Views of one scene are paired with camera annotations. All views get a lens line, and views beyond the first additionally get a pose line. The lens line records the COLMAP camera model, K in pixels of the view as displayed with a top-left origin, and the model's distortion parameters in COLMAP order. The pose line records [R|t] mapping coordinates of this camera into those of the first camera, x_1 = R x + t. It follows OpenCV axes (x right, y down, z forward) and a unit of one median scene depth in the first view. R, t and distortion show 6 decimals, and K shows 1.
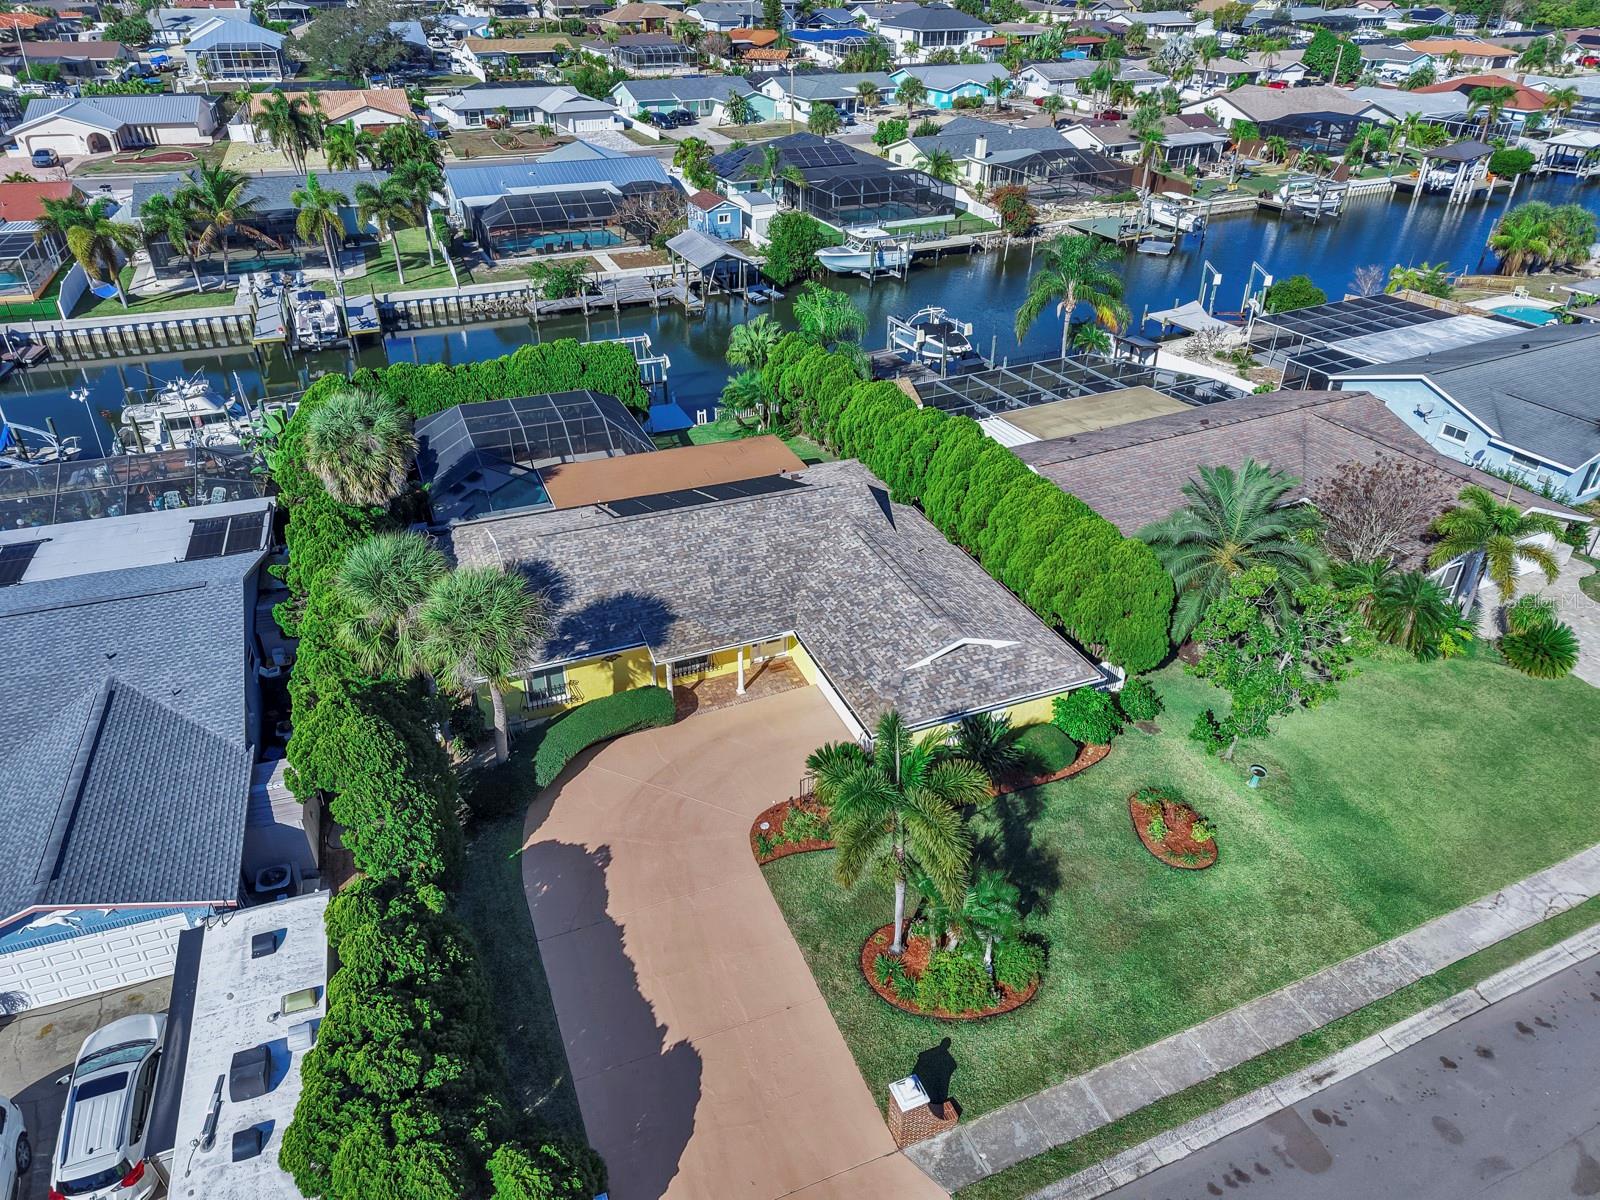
lens RADIAL K [[1065.1, 0, 800.0], [0, 1065.1, 600.0], [0, 0, 1]] dist [0.032697, -0.031387]
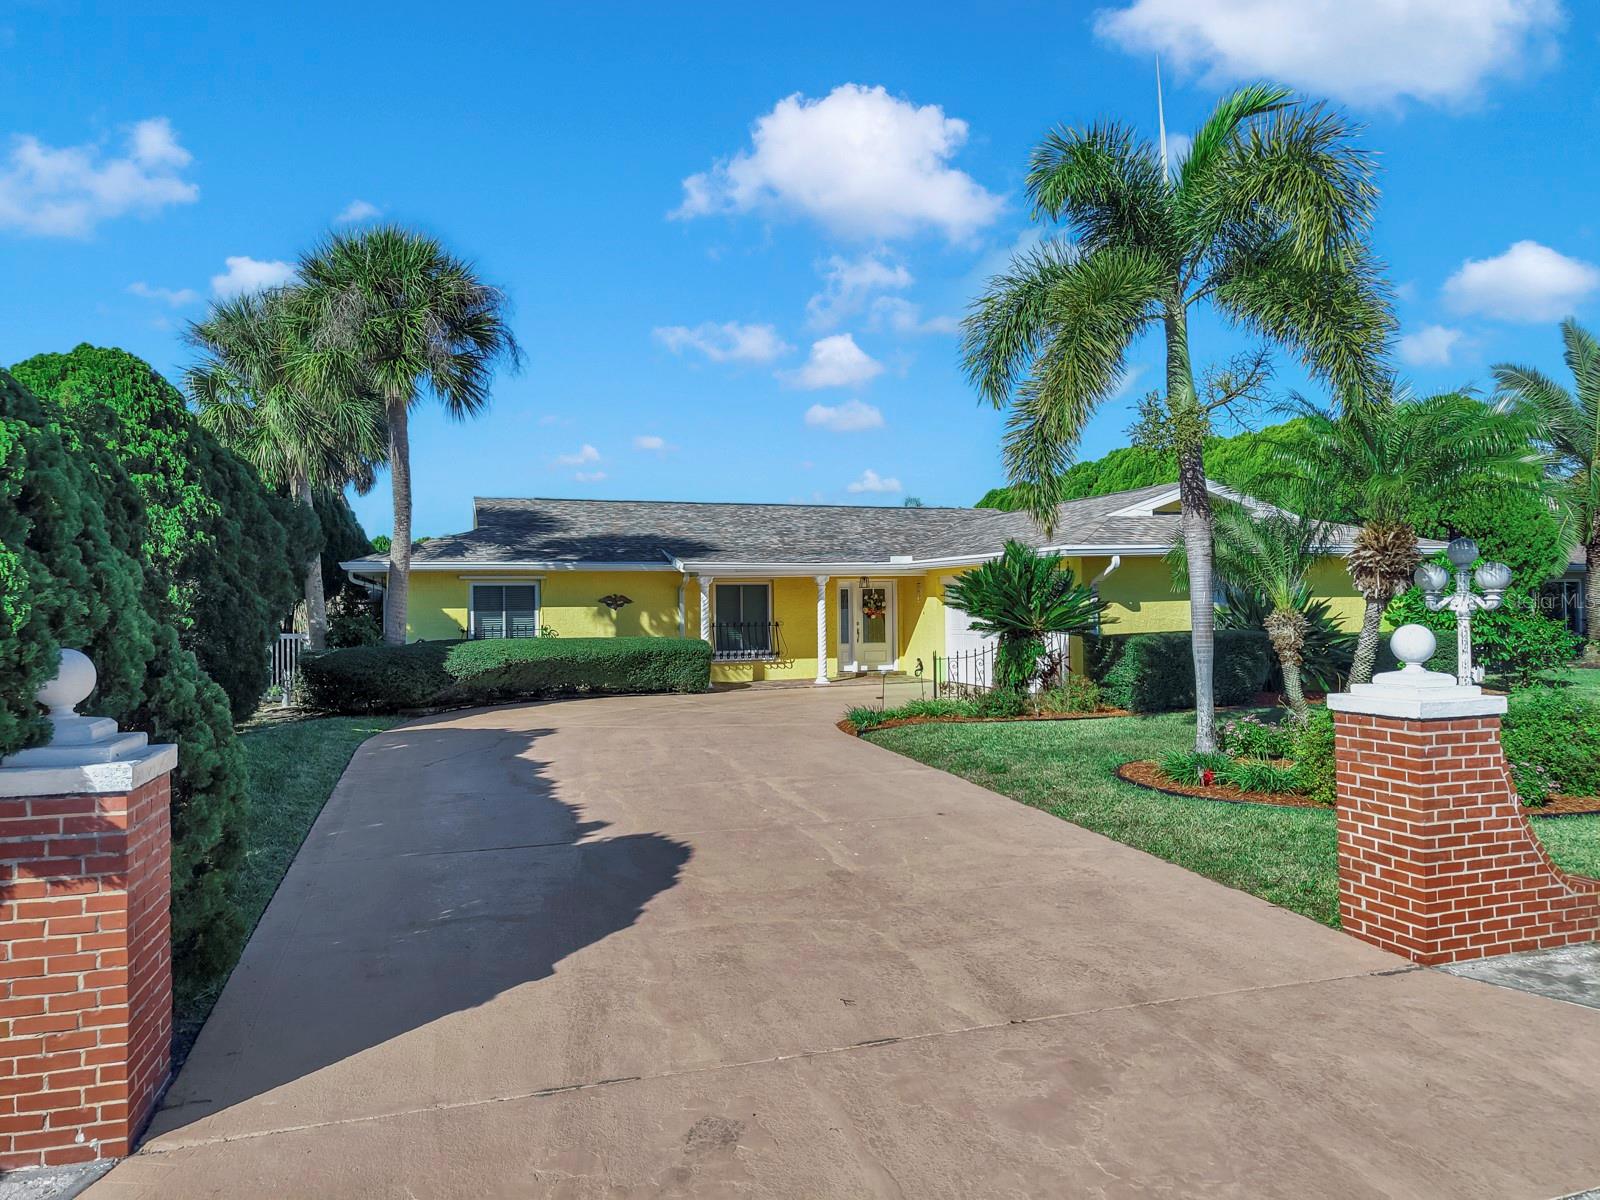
lens RADIAL K [[1065.1, 0, 800.0], [0, 1065.1, 600.0], [0, 0, 1]] dist [0.032697, -0.031387]
pose [[0.996924, -0.020251, -0.075707, -0.018899], [-0.023352, 0.845388, -0.533643, 0.325117], [0.074809, 0.533769, 0.842315, 0.409924]]
